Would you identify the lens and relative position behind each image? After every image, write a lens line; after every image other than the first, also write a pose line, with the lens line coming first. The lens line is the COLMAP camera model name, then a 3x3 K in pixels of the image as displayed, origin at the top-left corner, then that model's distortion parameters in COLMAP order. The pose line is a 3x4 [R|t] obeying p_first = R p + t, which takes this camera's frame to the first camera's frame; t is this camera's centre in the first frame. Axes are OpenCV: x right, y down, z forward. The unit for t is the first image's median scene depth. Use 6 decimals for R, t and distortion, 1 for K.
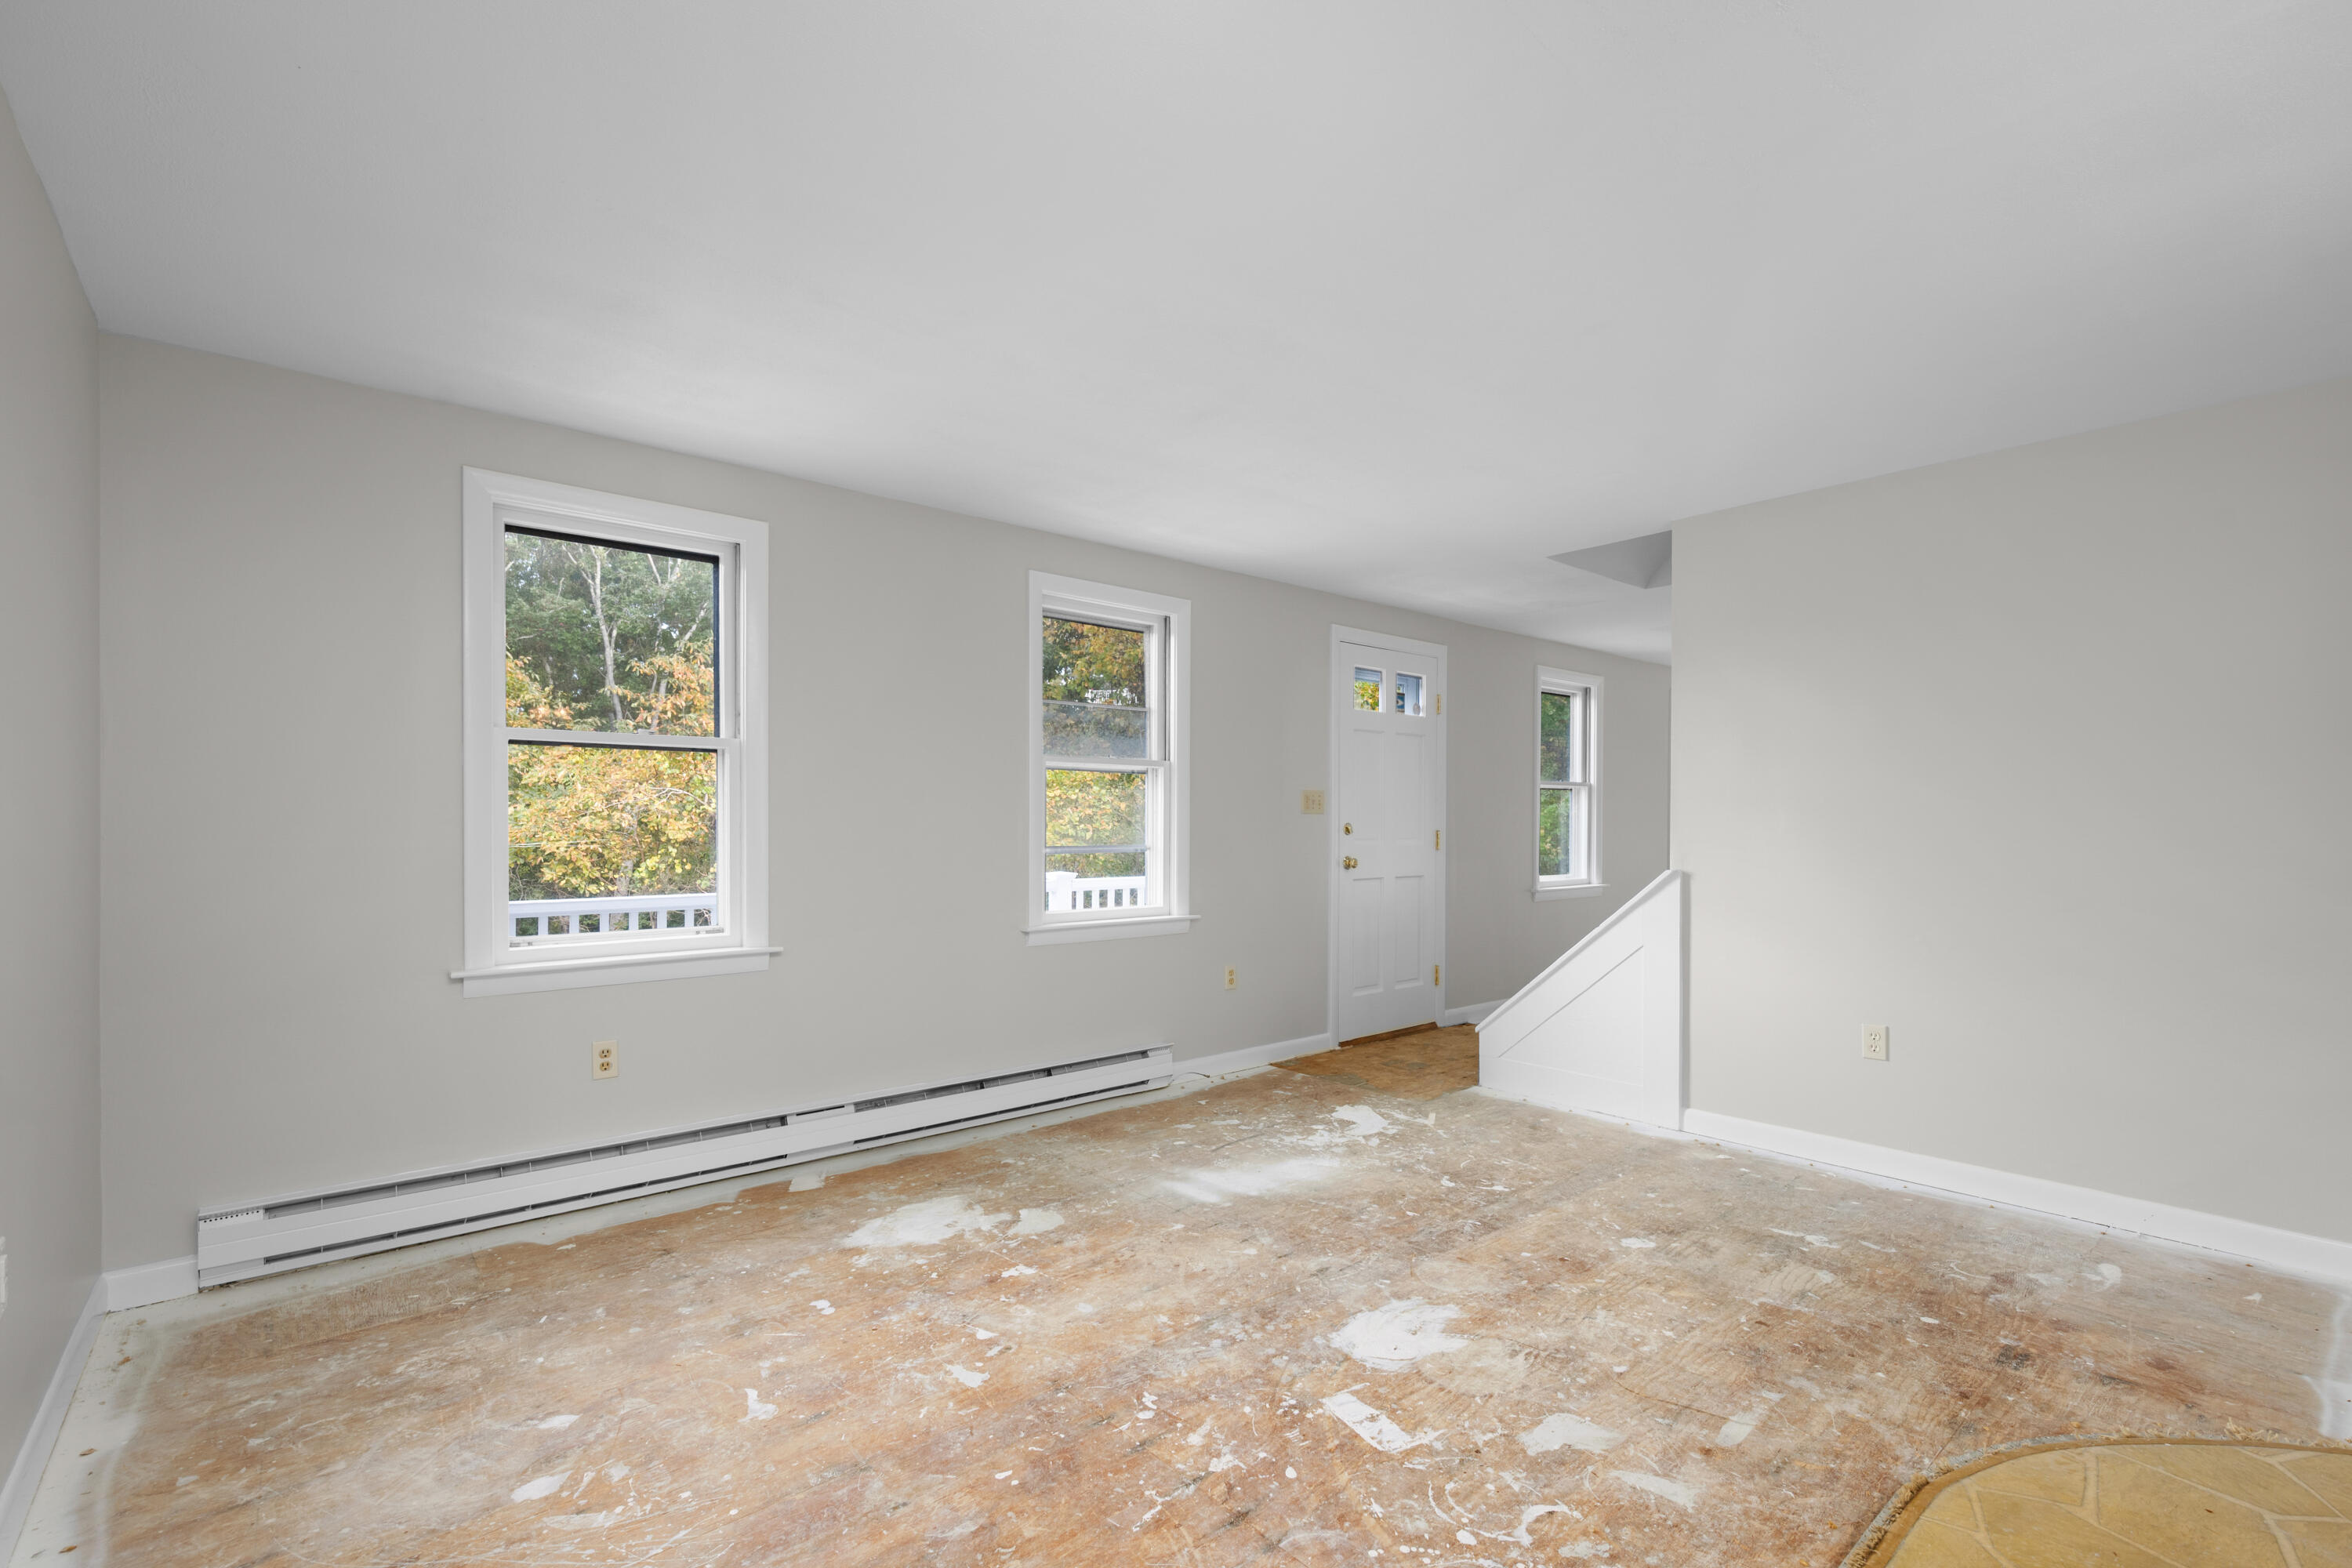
lens RADIAL K [[1041.0, 0, 1192.6], [0, 1041.0, 826.4], [0, 0, 1]] dist [-0.000815, -0.000156]
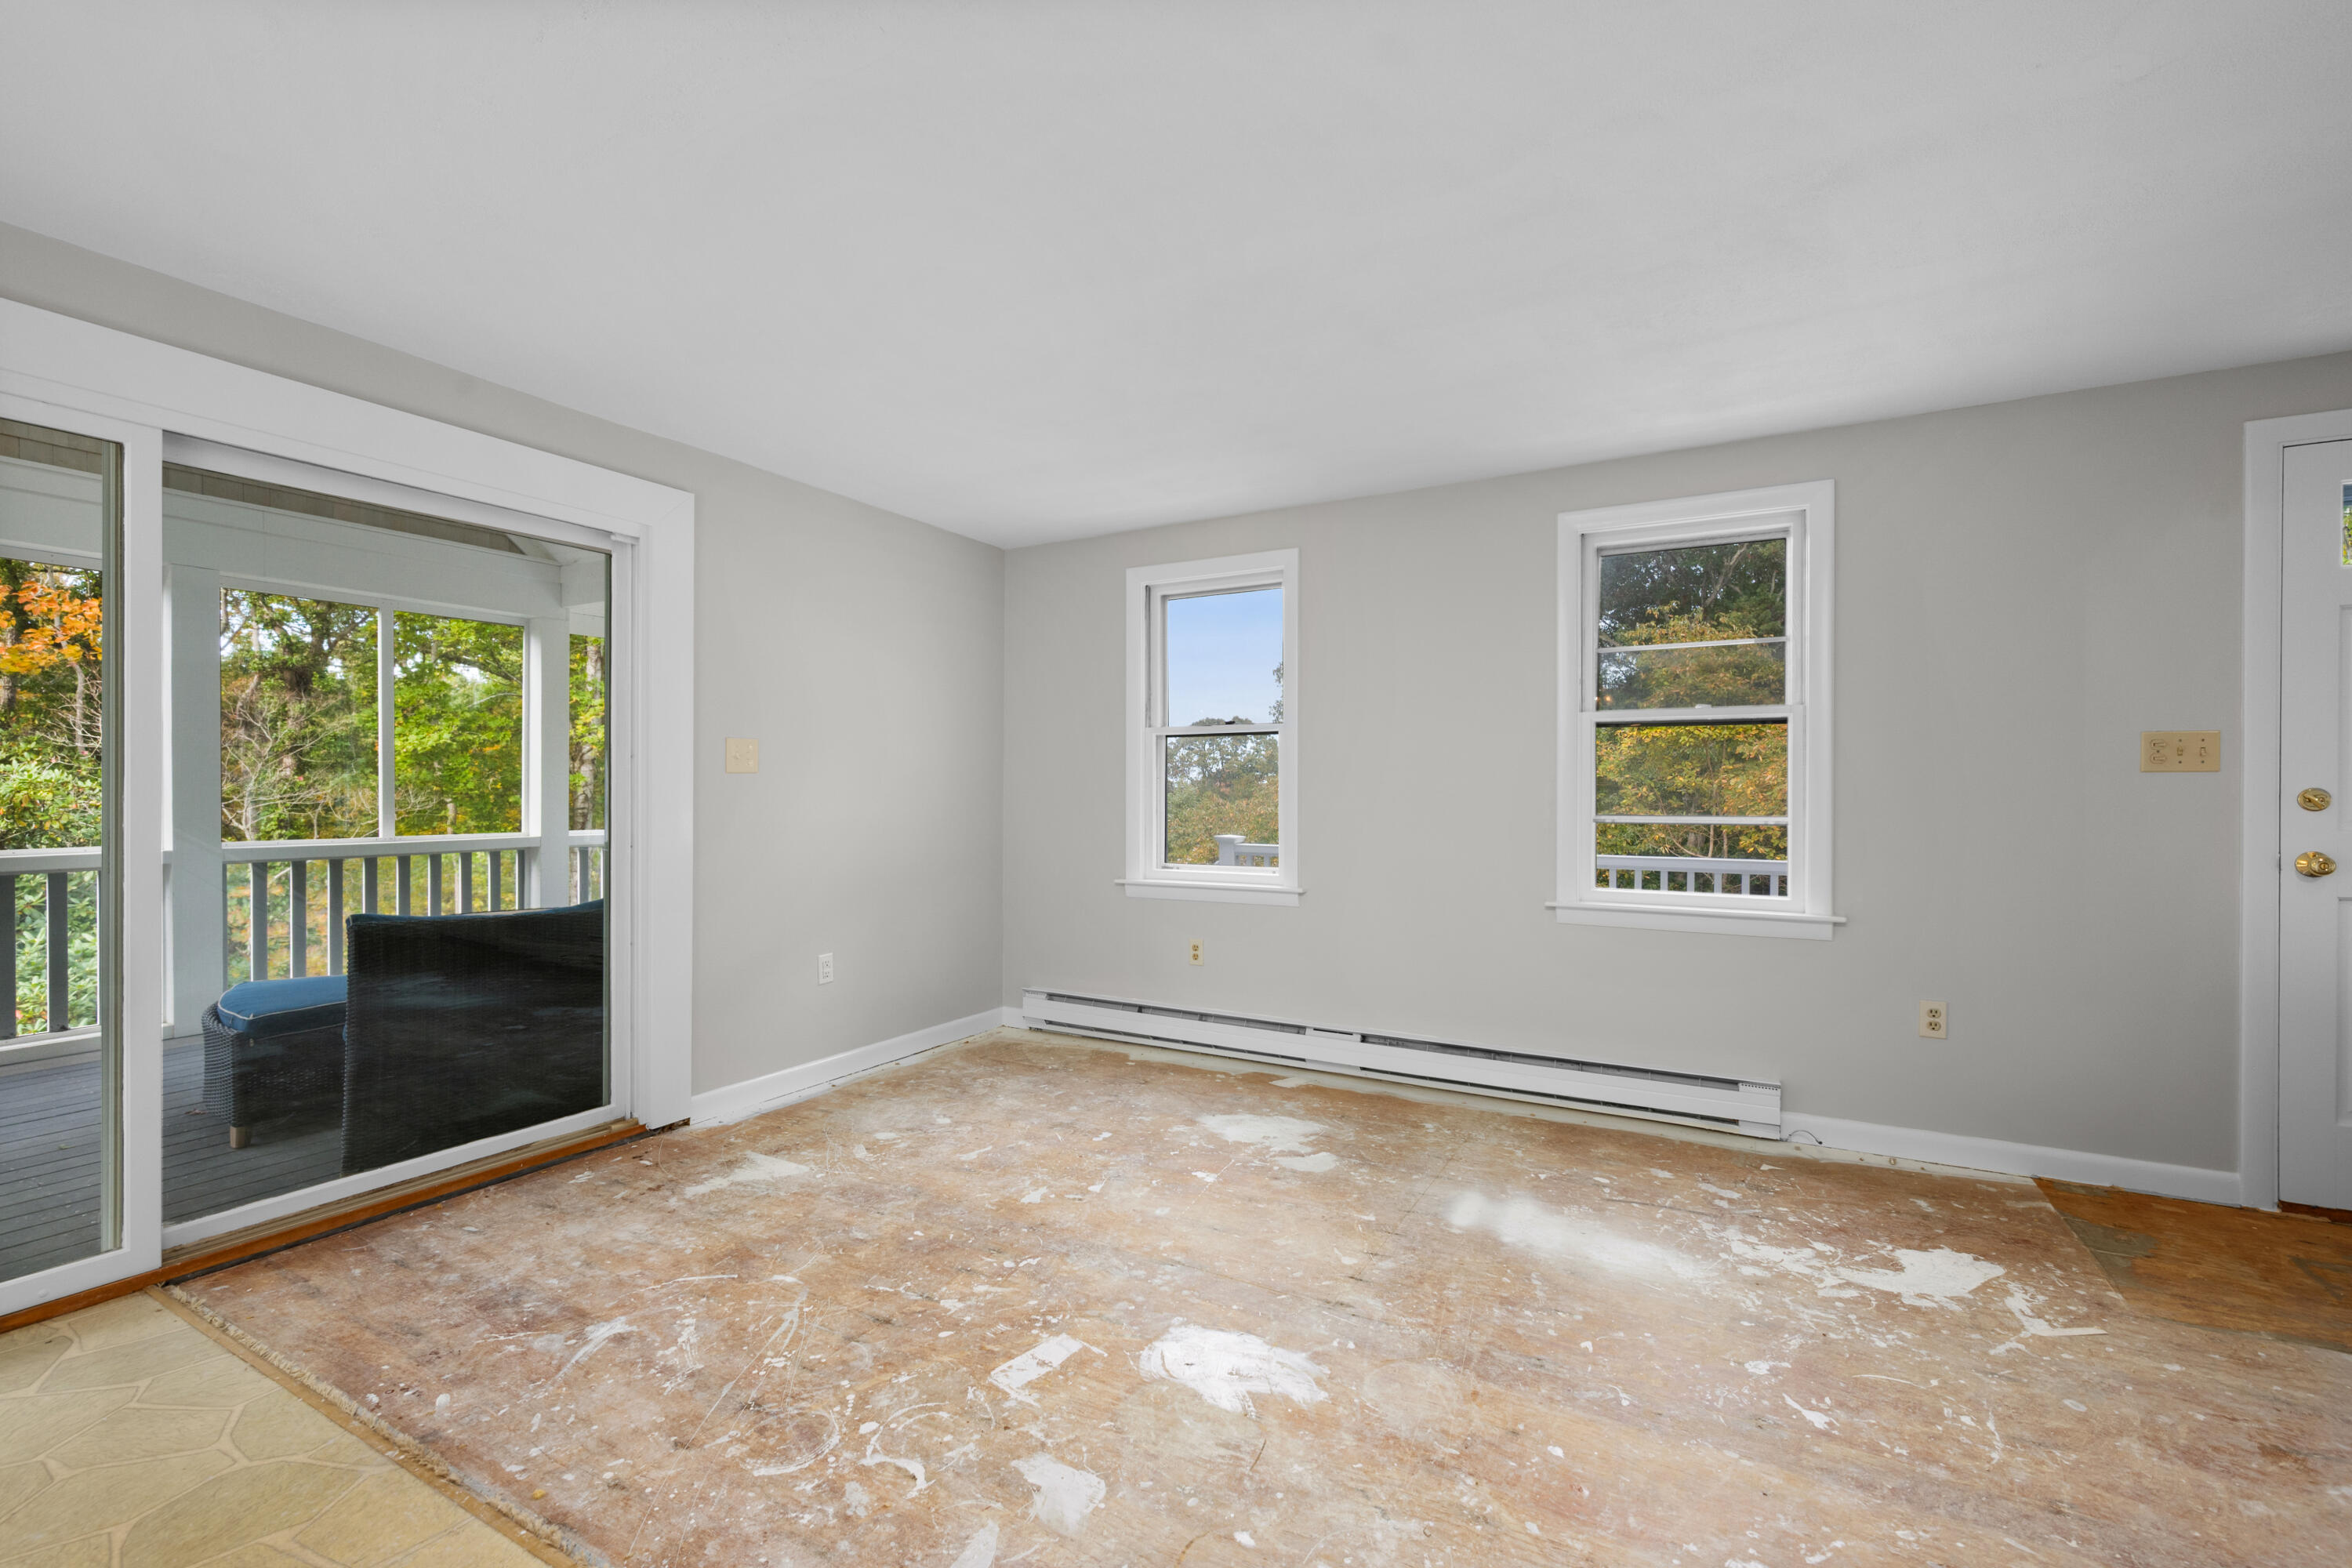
lens RADIAL K [[1005.7, 0, 1181.9], [0, 1005.7, 789.9], [0, 0, 1]] dist [0.000305, -0.000309]
pose [[0.338314, -0.001601, -0.941032, 0.779934], [-0.004683, 0.999983, -0.003385, 0.003676], [0.941022, 0.005552, 0.338301, 0.533698]]
